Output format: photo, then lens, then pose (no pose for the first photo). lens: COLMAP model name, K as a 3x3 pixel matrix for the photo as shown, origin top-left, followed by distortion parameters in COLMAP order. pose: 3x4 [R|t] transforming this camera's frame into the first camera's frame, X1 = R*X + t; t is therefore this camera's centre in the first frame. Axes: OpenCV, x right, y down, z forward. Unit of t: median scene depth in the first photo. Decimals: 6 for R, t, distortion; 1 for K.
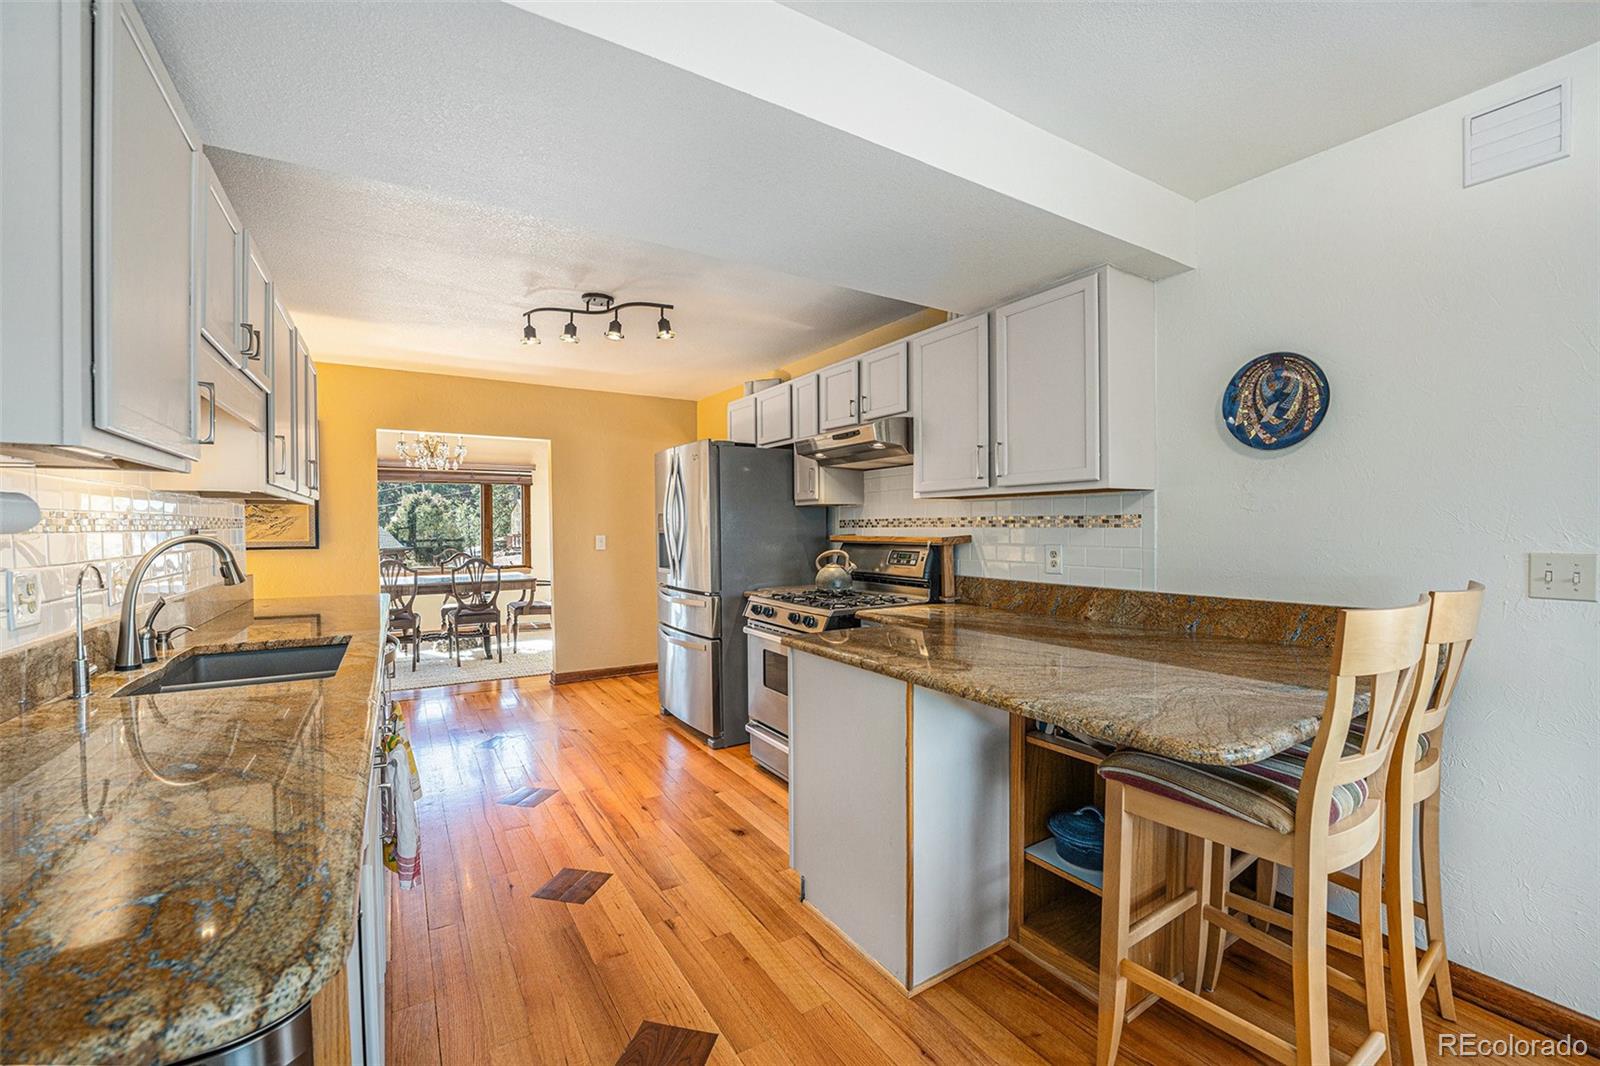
lens RADIAL K [[664.1, 0, 807.4], [0, 664.1, 528.7], [0, 0, 1]] dist [0.001344, 0.000960]
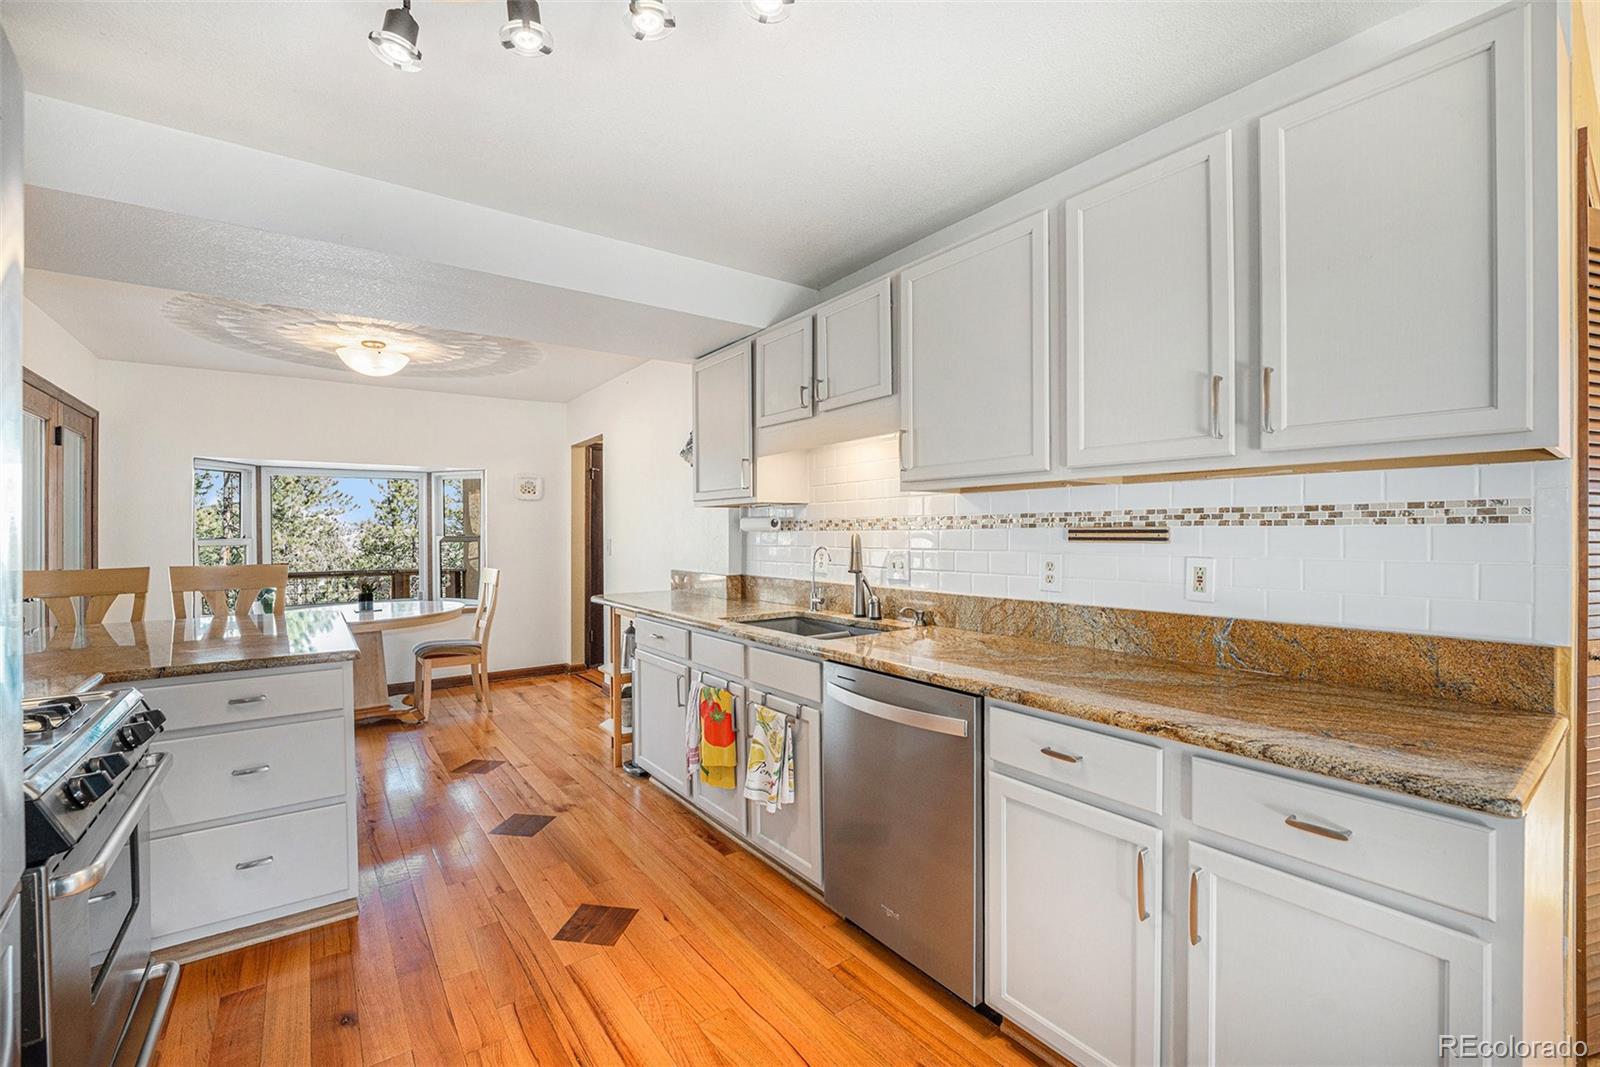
lens RADIAL K [[664.1, 0, 822.0], [0, 664.1, 542.5], [0, 0, 1]] dist [0.001344, 0.000960]
pose [[-0.995117, 0.010125, -0.098180, -0.496988], [0.008203, 0.999767, 0.019955, -0.004975], [0.098360, 0.019053, -0.994969, 1.670399]]
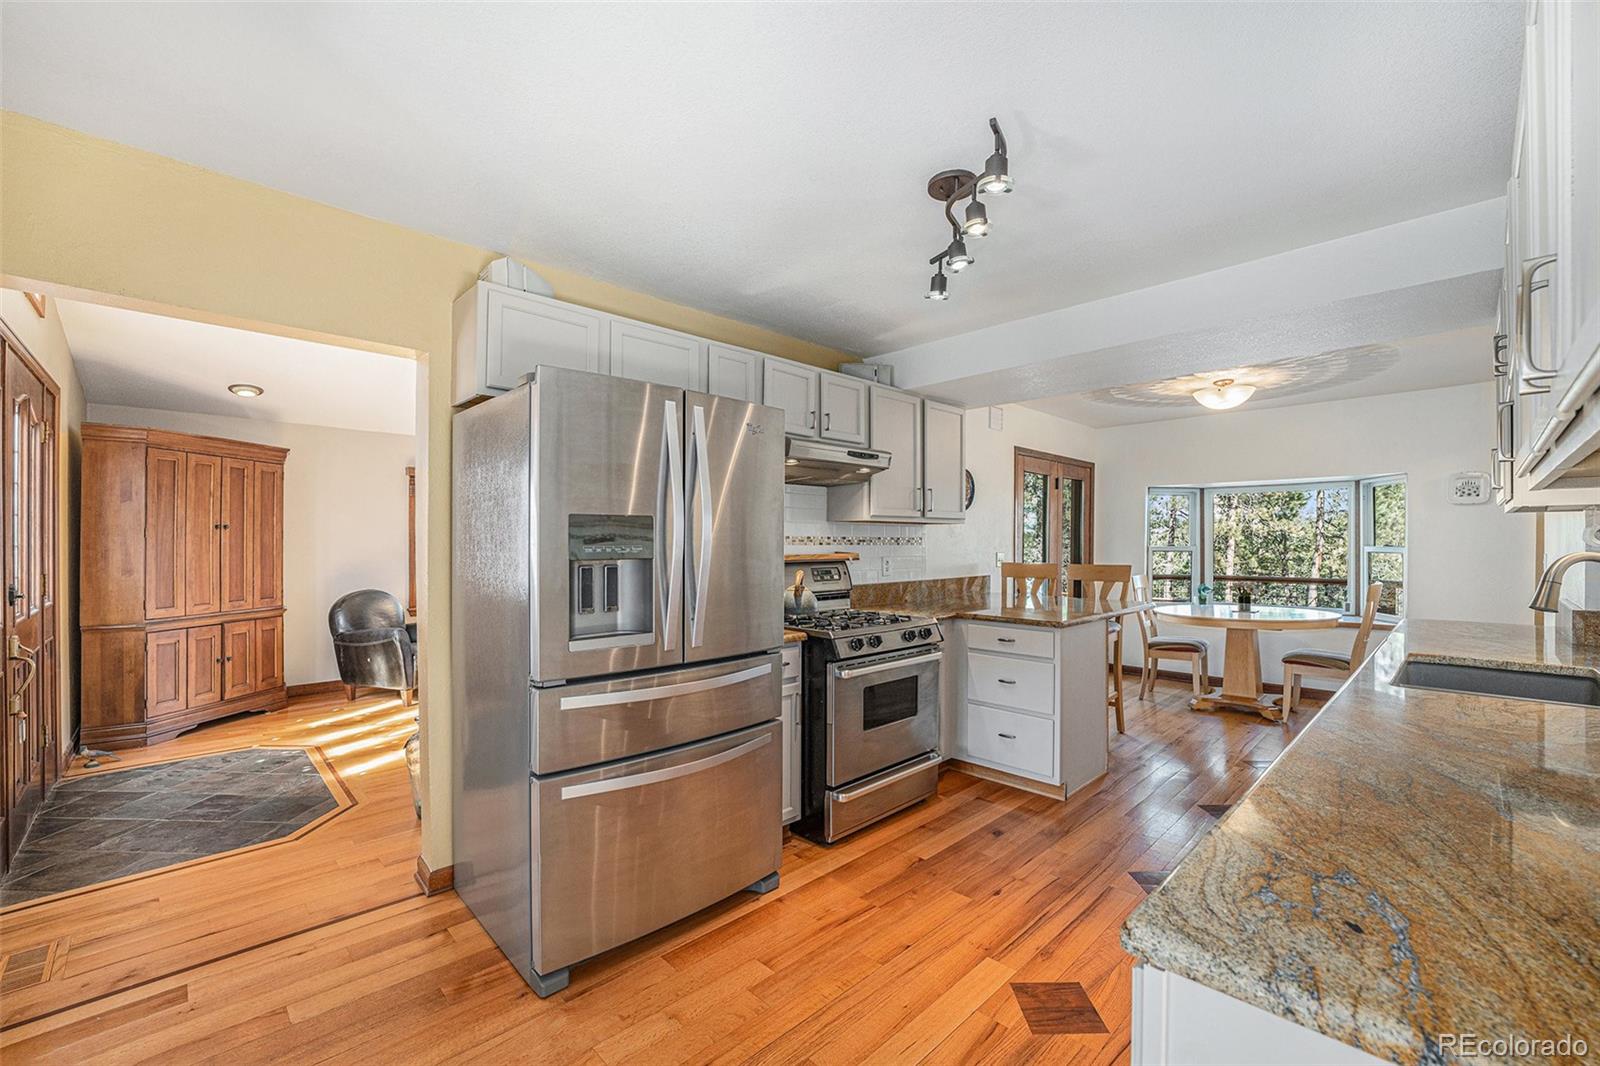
lens RADIAL K [[664.1, 0, 799.6], [0, 664.1, 545.4], [0, 0, 1]] dist [0.001344, 0.000960]
pose [[-0.215865, -0.007243, 0.976396, -1.084195], [0.000649, 0.999971, 0.007561, -0.012883], [-0.976423, 0.002266, -0.215854, 1.552574]]
